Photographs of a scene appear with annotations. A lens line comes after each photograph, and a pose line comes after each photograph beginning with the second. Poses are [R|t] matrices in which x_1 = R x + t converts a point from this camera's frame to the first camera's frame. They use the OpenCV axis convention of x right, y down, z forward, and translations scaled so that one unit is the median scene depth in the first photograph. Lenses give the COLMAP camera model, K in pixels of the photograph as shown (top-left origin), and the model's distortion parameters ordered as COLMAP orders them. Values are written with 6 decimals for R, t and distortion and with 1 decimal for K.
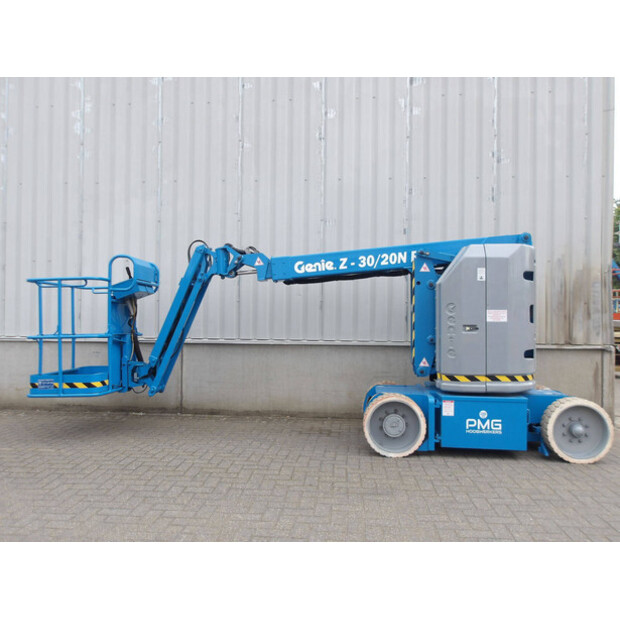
lens RADIAL K [[505.1, 0, 310.0], [0, 505.1, 308.9], [0, 0, 1]] dist [0.004653, -0.005817]
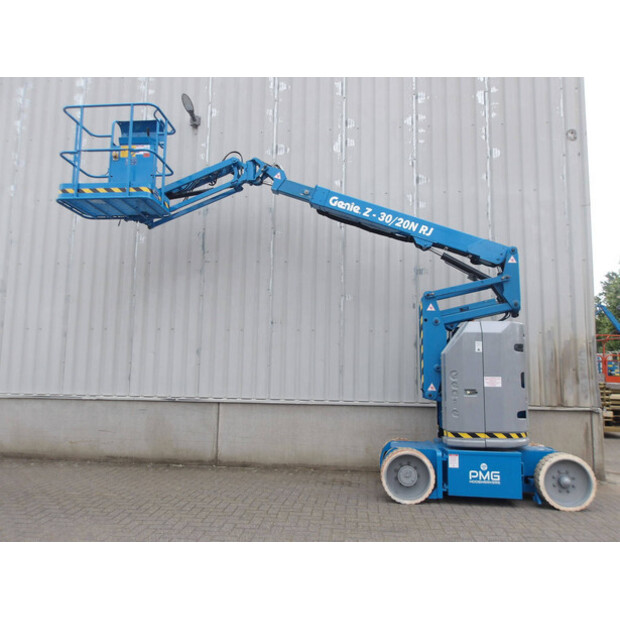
lens RADIAL K [[505.1, 0, 311.0], [0, 505.1, 308.6], [0, 0, 1]] dist [0.004653, -0.005817]
pose [[0.999832, 0.005204, -0.017566, -0.036027], [-0.007158, 0.993560, -0.113081, -0.018748], [0.016865, 0.113188, 0.993430, -0.195948]]
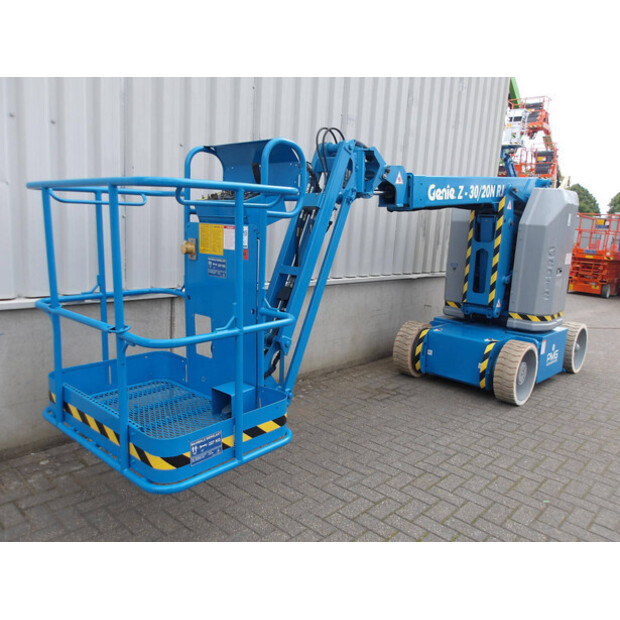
lens RADIAL K [[505.1, 0, 310.4], [0, 505.1, 307.3], [0, 0, 1]] dist [0.004653, -0.005817]
pose [[0.613869, -0.105221, 0.782364, -0.788667], [-0.067389, 0.980474, 0.184741, -0.044932], [-0.786526, -0.166130, 0.594792, 0.717168]]
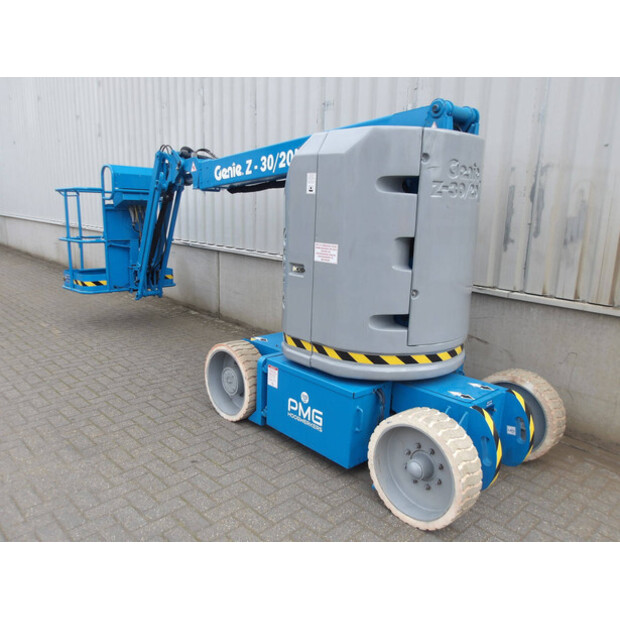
lens RADIAL K [[505.1, 0, 310.7], [0, 505.1, 307.6], [0, 0, 1]] dist [0.004653, -0.005817]
pose [[0.750690, 0.148756, -0.643690, 0.709818], [-0.009548, 0.976662, 0.214569, -0.049668], [0.660586, -0.154929, 0.734591, 0.489859]]
